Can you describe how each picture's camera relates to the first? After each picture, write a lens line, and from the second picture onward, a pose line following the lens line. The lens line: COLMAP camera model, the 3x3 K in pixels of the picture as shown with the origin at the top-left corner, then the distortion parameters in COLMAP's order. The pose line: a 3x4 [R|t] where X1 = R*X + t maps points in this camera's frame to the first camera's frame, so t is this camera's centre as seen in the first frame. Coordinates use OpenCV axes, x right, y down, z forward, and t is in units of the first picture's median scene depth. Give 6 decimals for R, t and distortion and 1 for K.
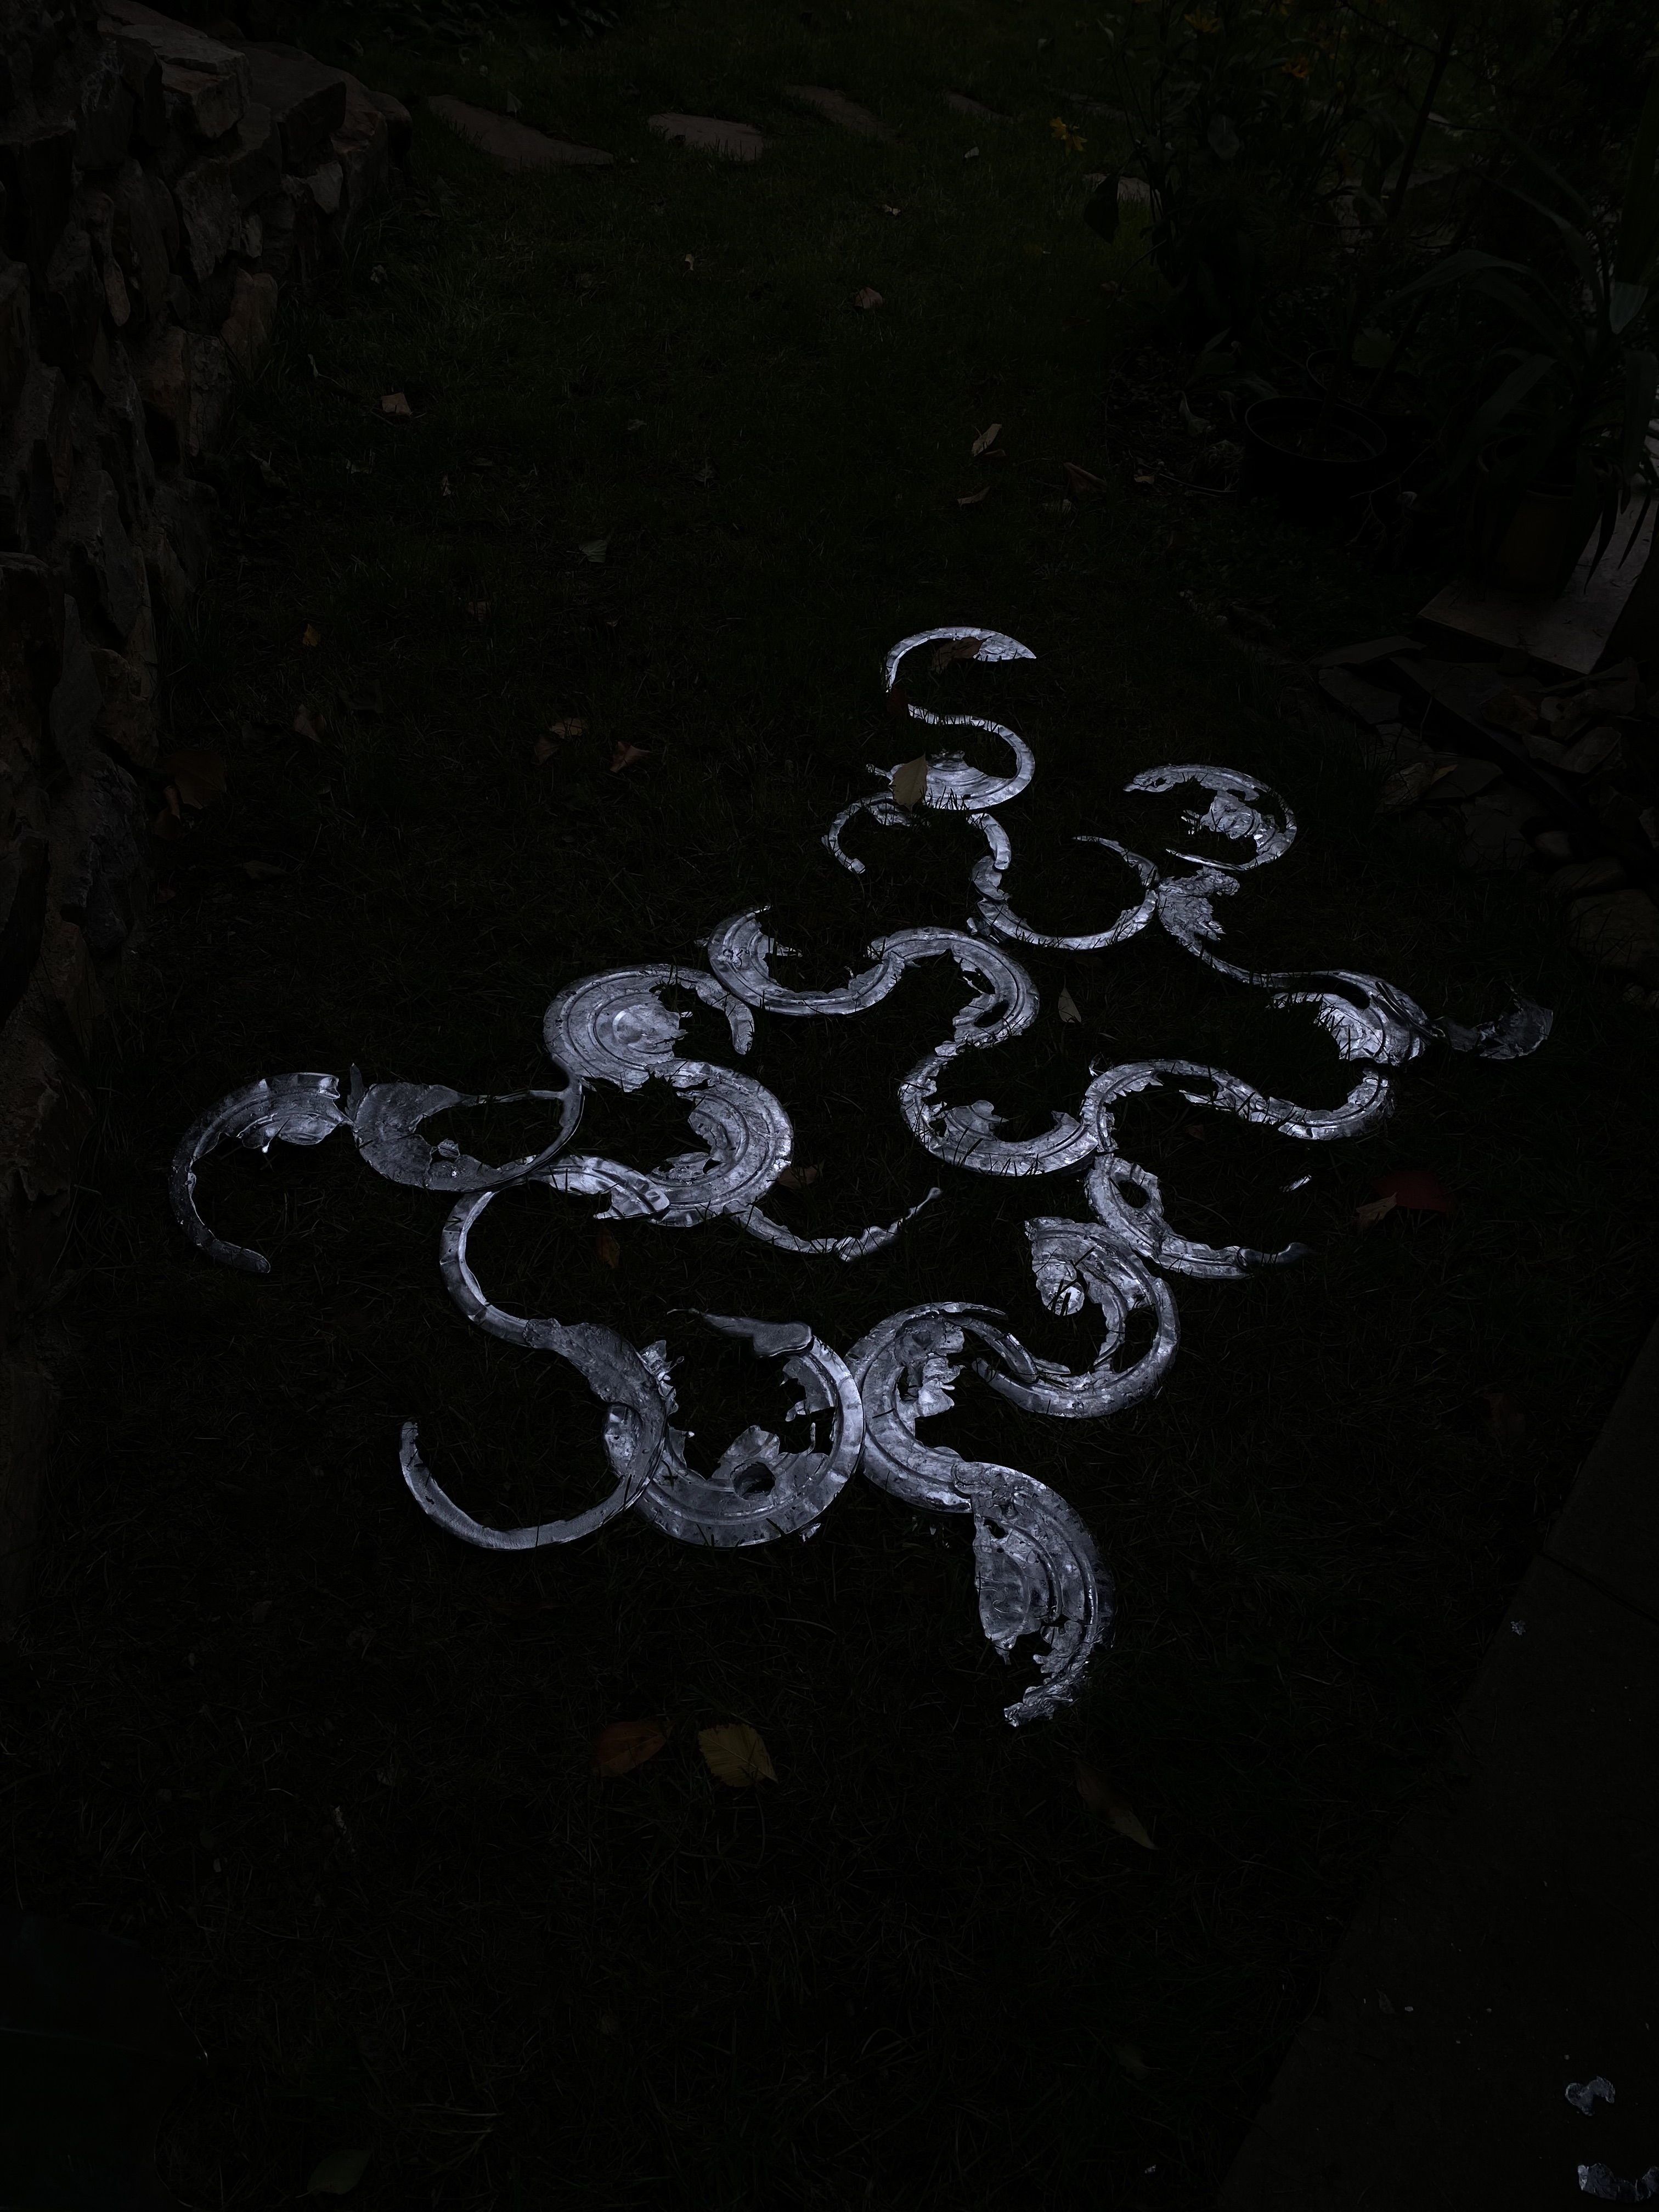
lens RADIAL K [[1666.5, 0, 829.5], [0, 1666.5, 1106.0], [0, 0, 1]] dist [0.057826, 0.000273]
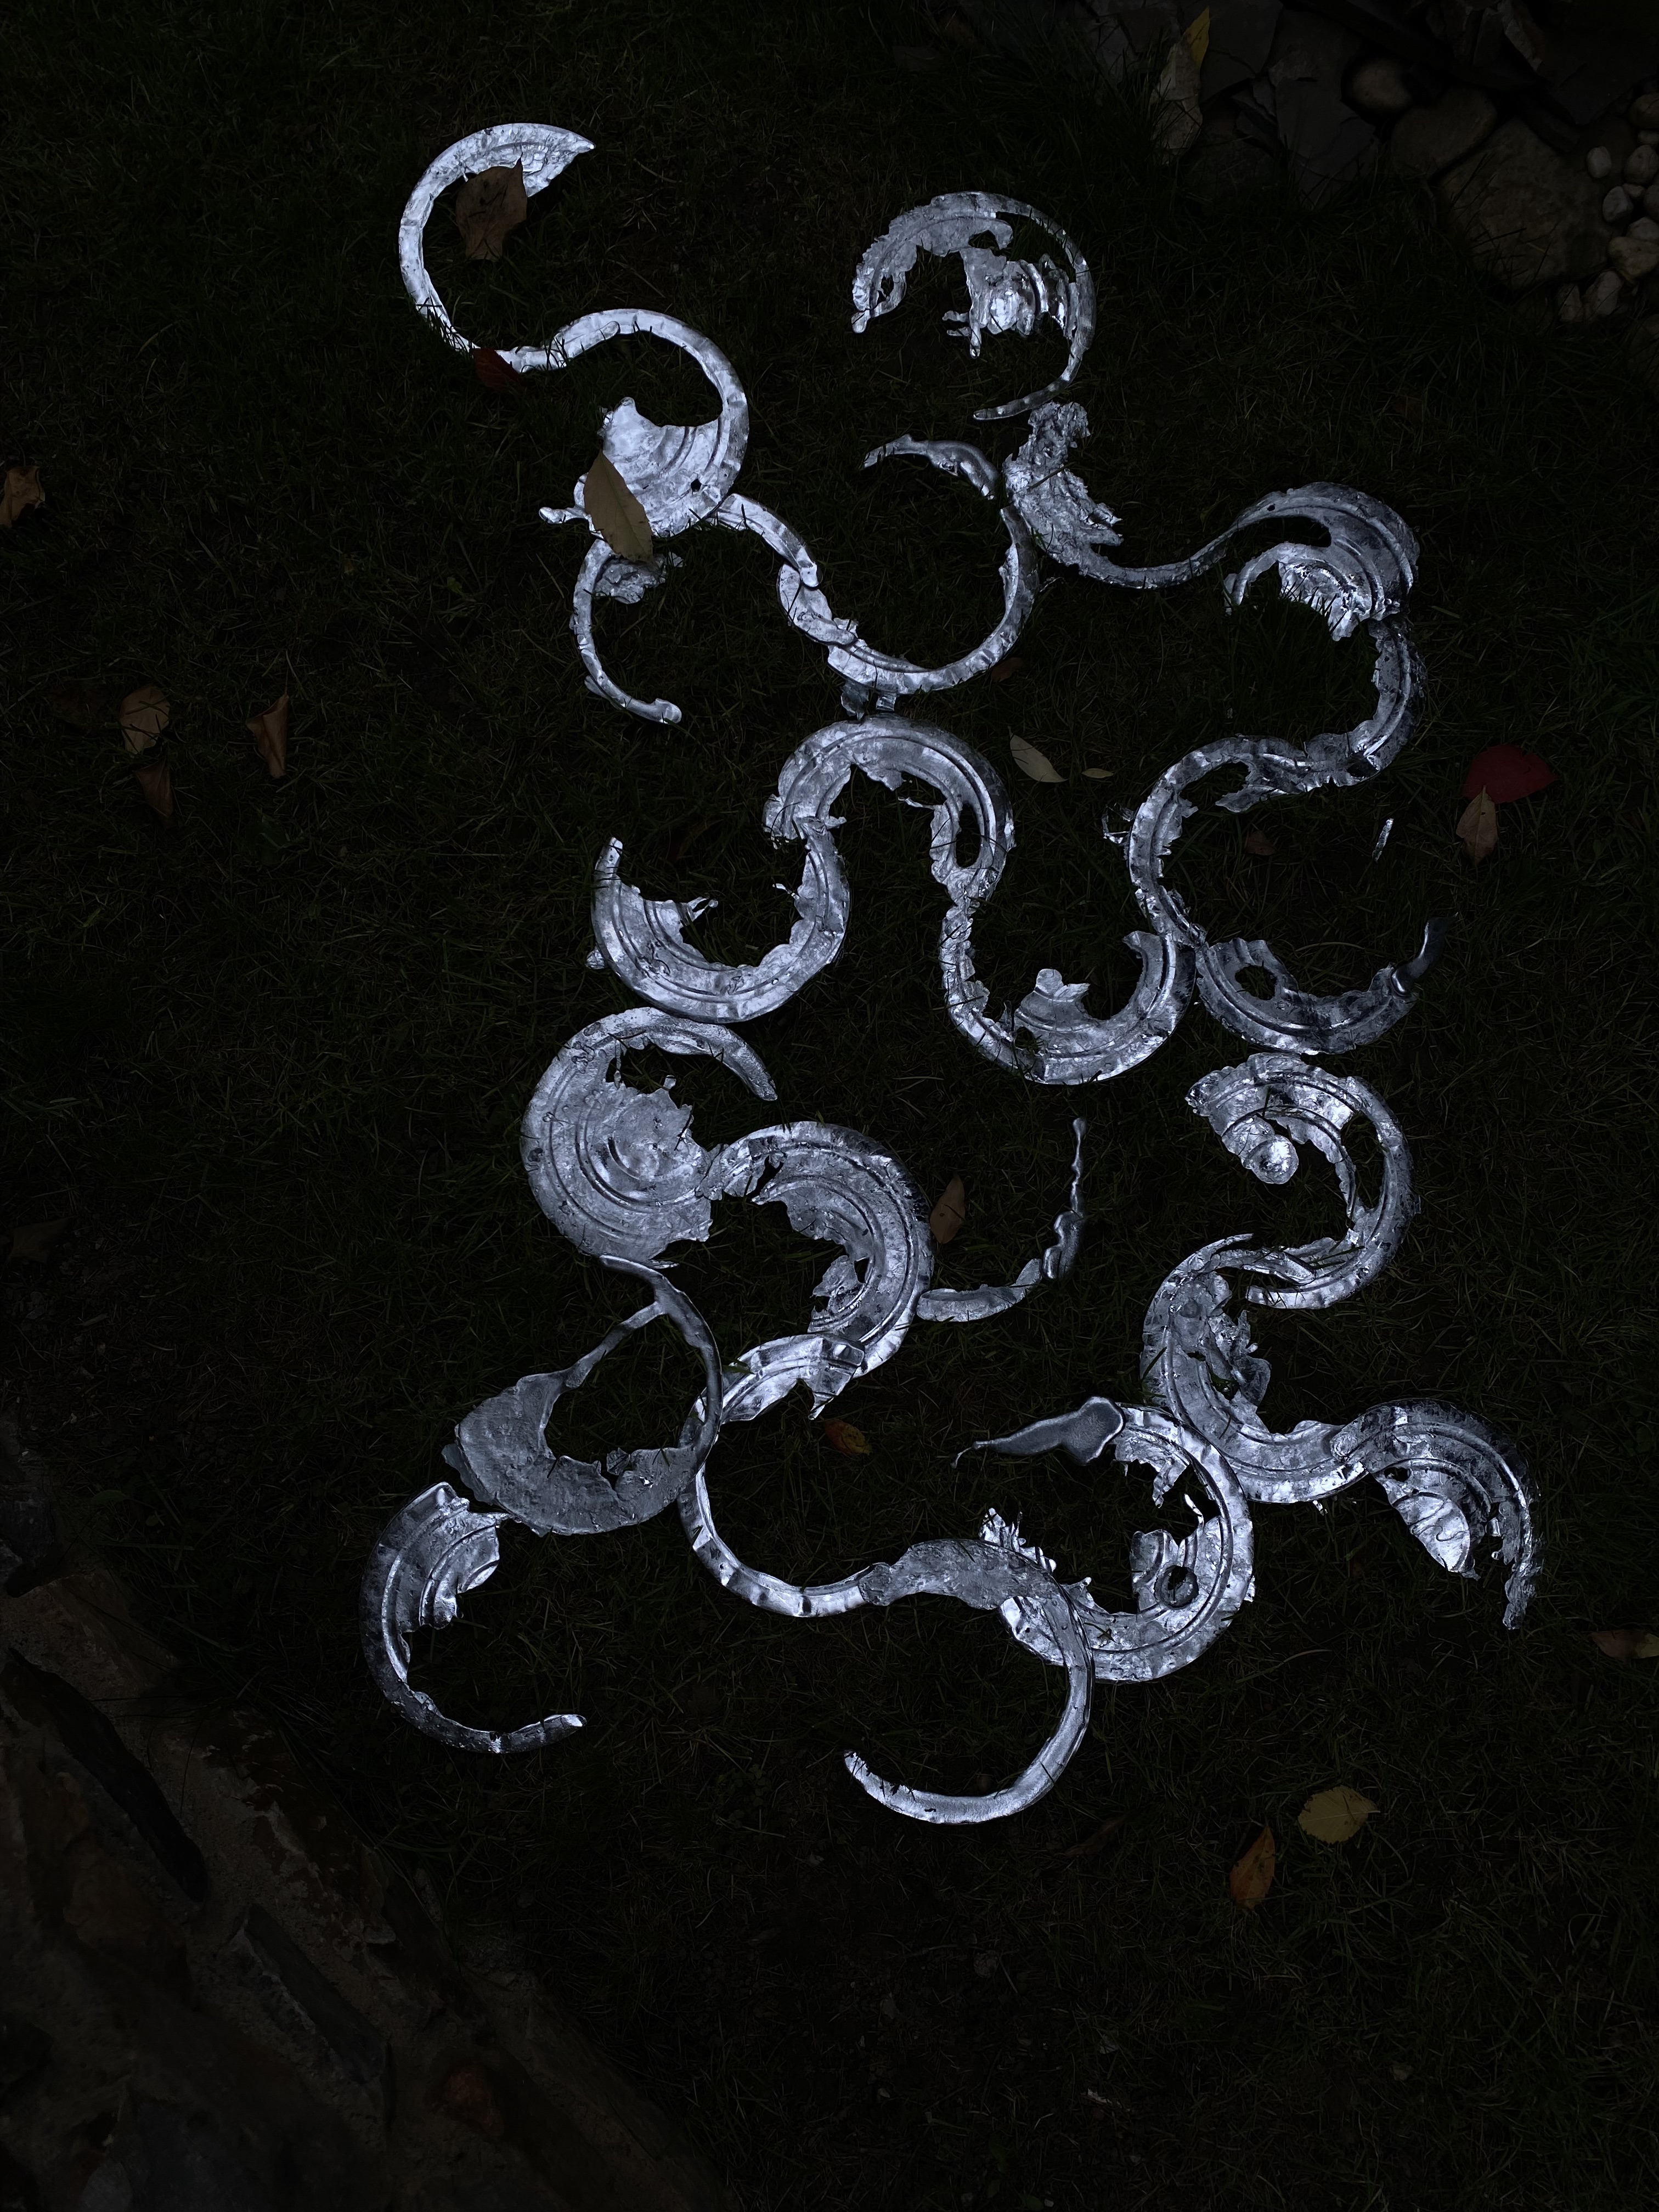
lens RADIAL K [[1676.5, 0, 829.5], [0, 1676.5, 1106.0], [0, 0, 1]] dist [0.021789, 0.000879]
pose [[0.804750, -0.592846, 0.030183, -0.059302], [0.450357, 0.642875, 0.619589, -0.536641], [-0.386724, -0.485021, 0.784346, 0.370529]]
